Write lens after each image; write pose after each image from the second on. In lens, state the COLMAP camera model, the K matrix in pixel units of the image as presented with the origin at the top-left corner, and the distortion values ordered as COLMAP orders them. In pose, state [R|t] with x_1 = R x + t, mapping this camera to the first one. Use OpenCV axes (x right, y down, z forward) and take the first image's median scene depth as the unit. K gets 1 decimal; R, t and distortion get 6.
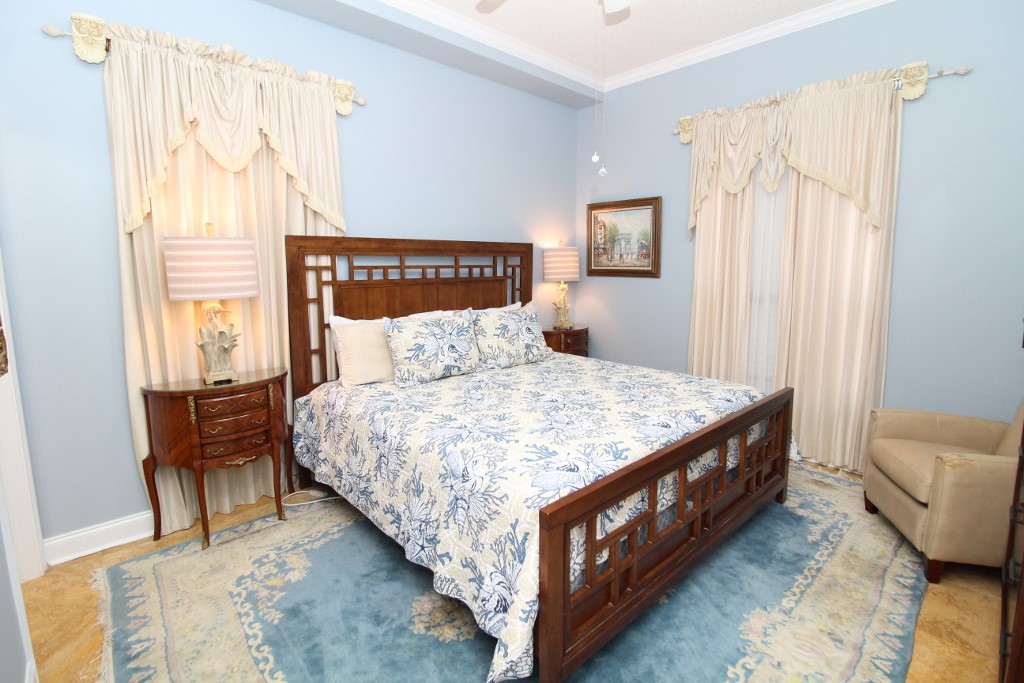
lens RADIAL K [[474.1, 0, 511.0], [0, 474.1, 323.5], [0, 0, 1]] dist [-0.001837, -0.009390]
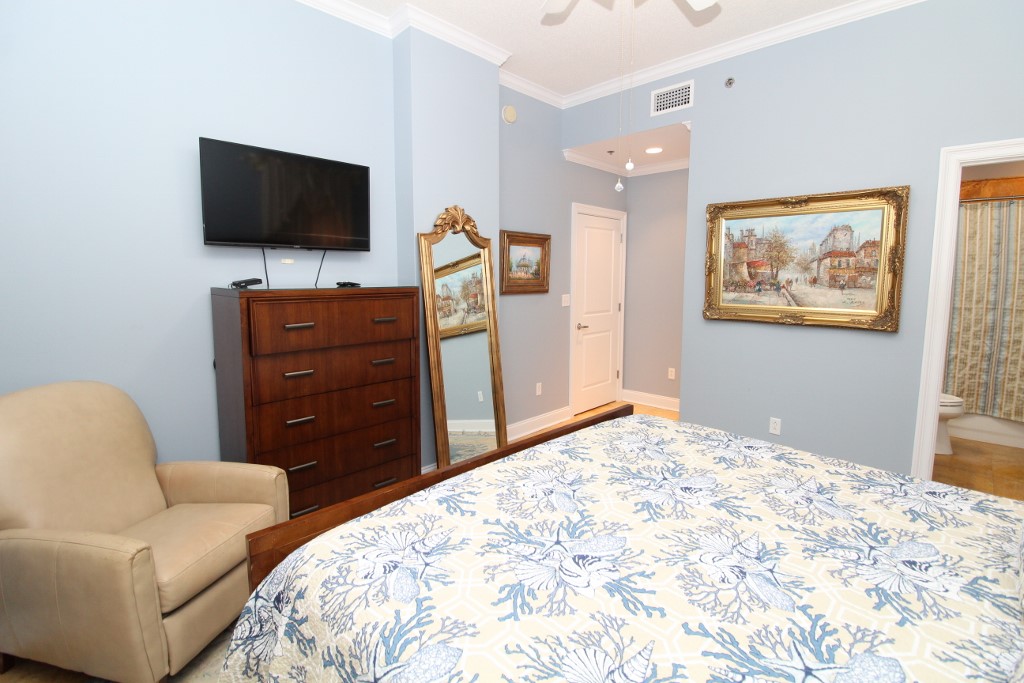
lens RADIAL K [[474.1, 0, 511.0], [0, 474.1, 323.5], [0, 0, 1]] dist [-0.001837, -0.009390]
pose [[-0.998874, 0.011335, -0.046067, 0.205522], [0.001279, 0.977118, 0.212693, -0.200098], [0.047424, 0.212394, -0.976033, 1.597392]]
